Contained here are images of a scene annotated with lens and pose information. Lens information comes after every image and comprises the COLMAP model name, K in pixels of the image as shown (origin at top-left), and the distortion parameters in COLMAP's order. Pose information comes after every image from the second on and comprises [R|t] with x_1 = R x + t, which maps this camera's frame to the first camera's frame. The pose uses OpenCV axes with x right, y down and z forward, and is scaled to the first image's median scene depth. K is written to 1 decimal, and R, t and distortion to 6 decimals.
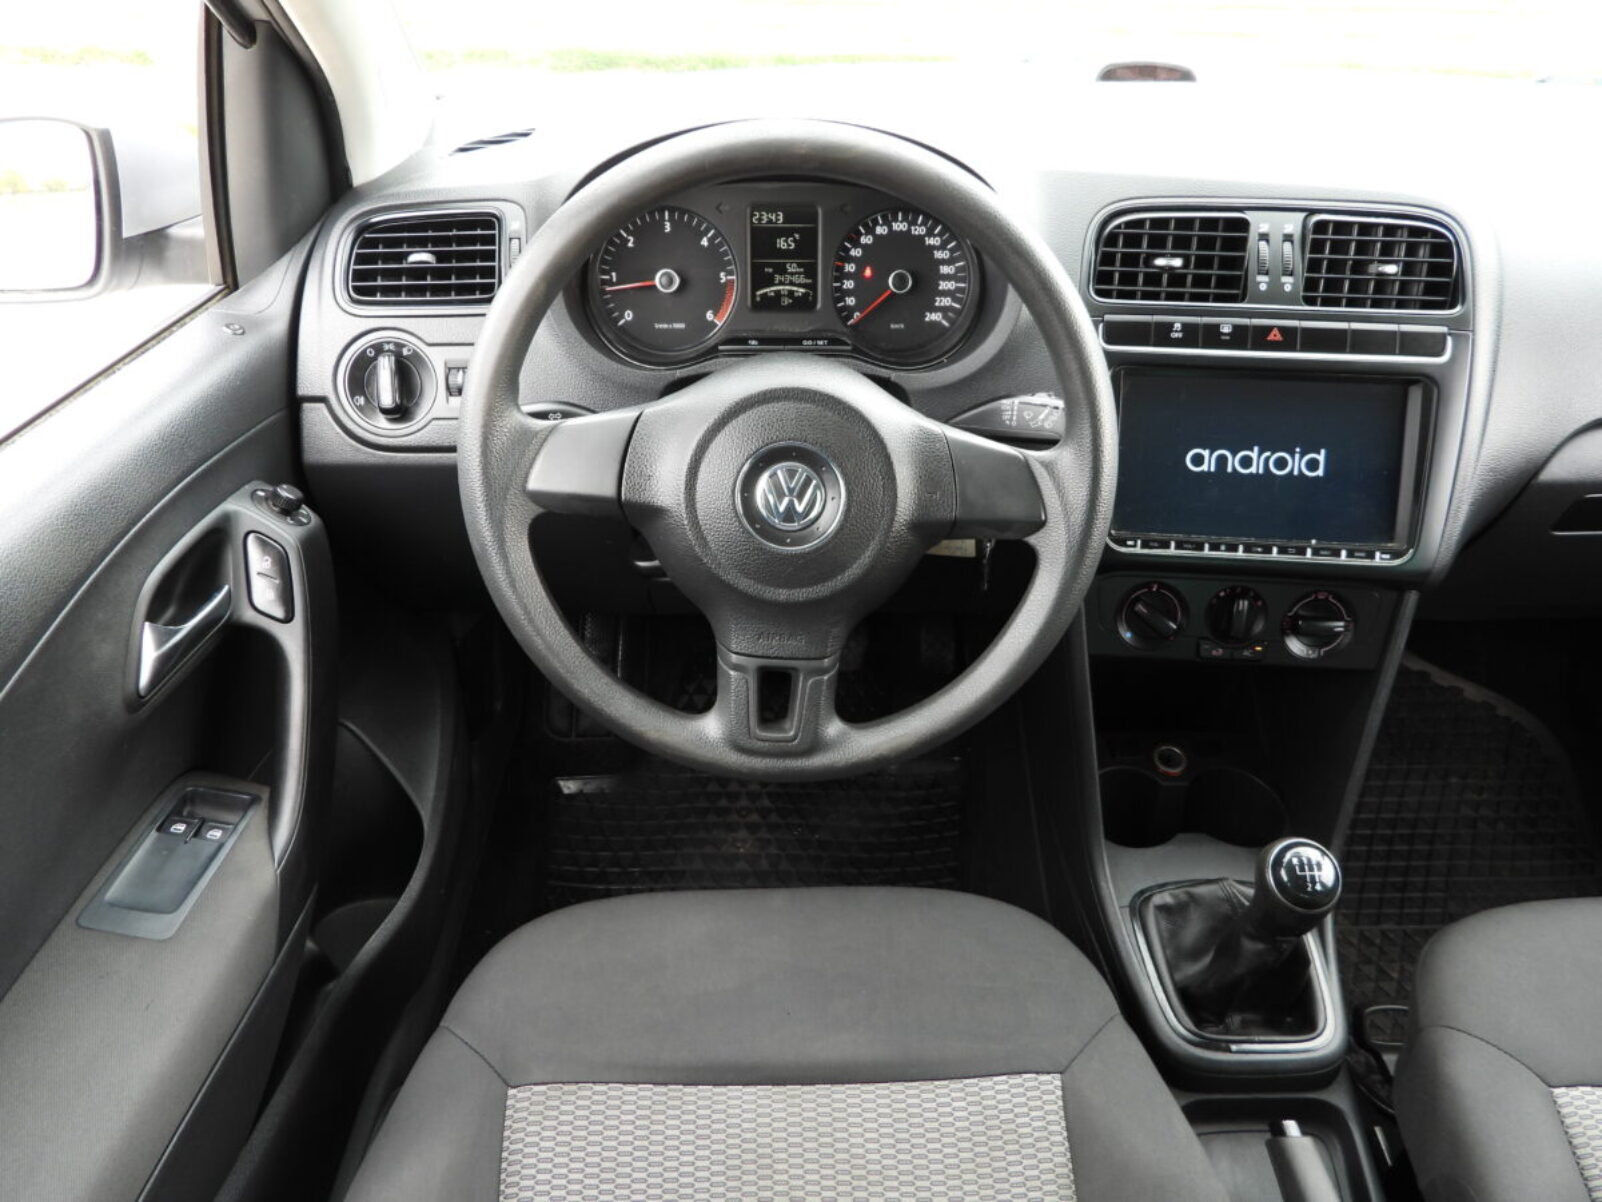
lens RADIAL K [[1128.1, 0, 813.2], [0, 1128.1, 601.0], [0, 0, 1]] dist [0.000468, 0.008651]
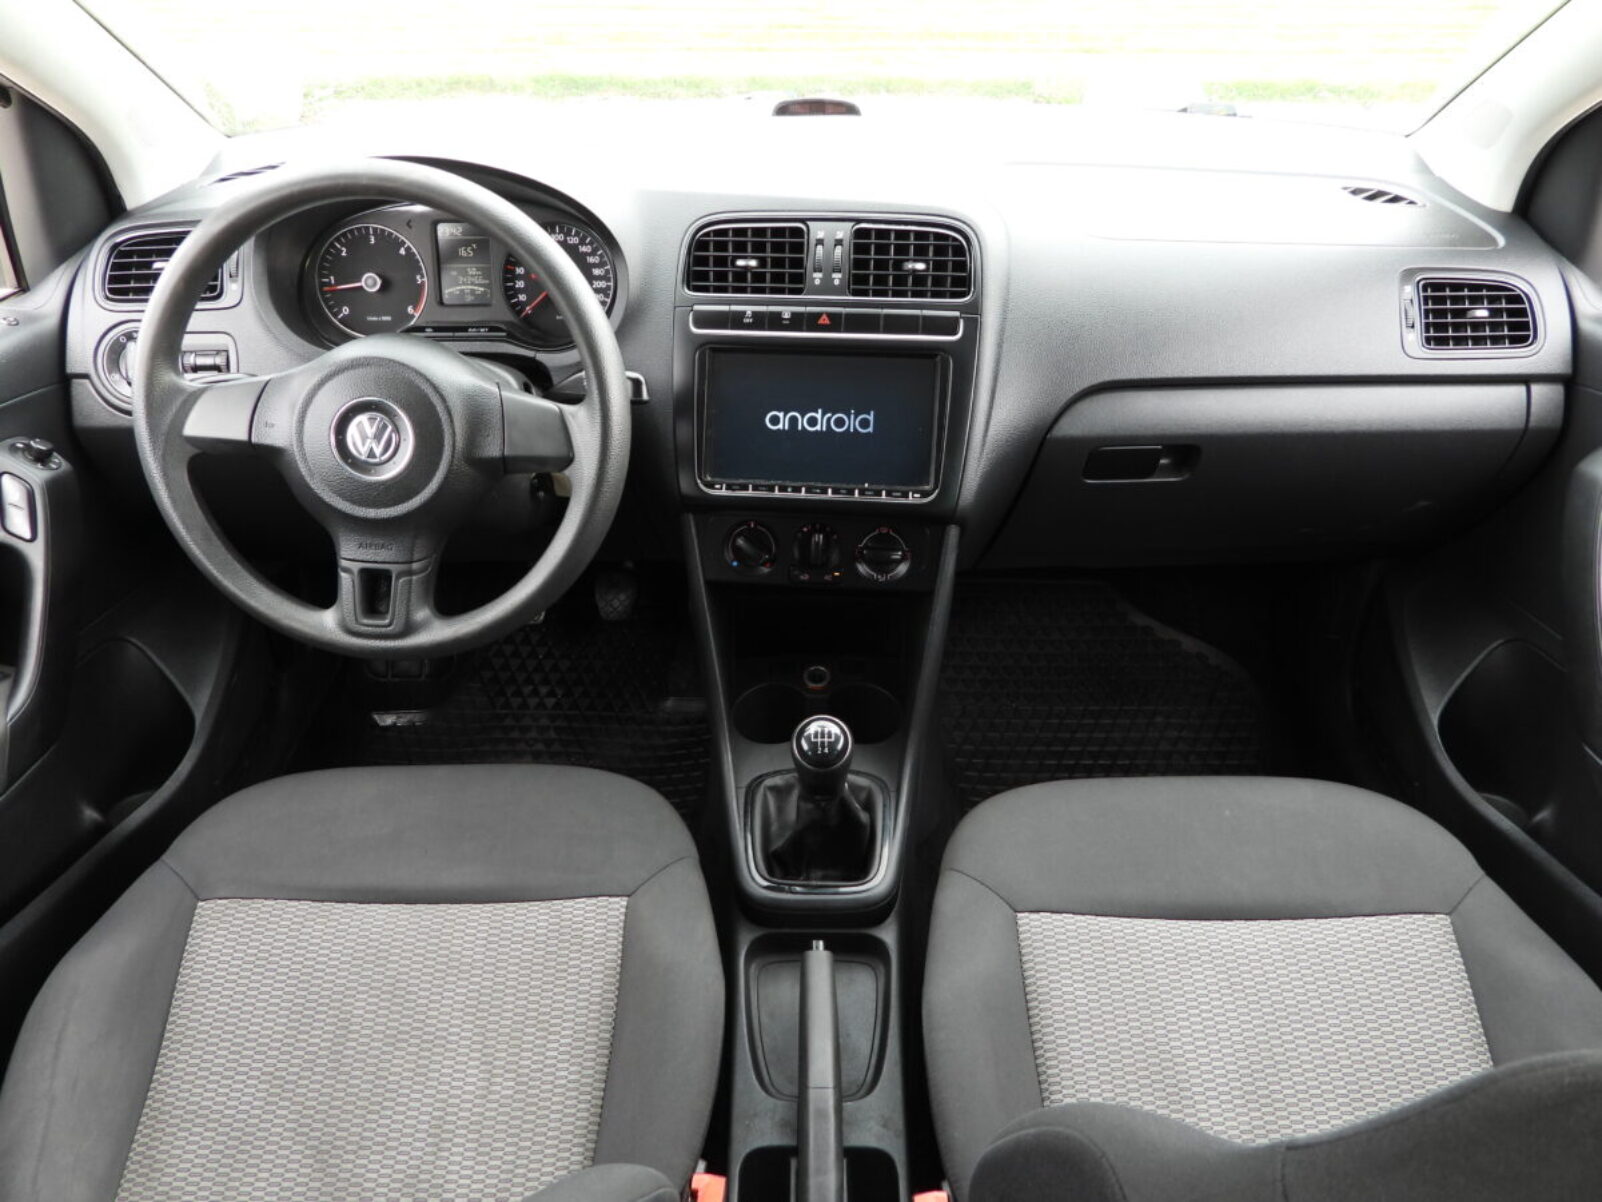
lens RADIAL K [[1128.1, 0, 799.3], [0, 1128.1, 600.2], [0, 0, 1]] dist [0.000468, 0.008651]
pose [[0.999233, 0.000333, -0.039165, 0.420277], [-0.000843, 0.999915, -0.013021, 0.090842], [0.039157, 0.013044, 0.999148, -0.245386]]
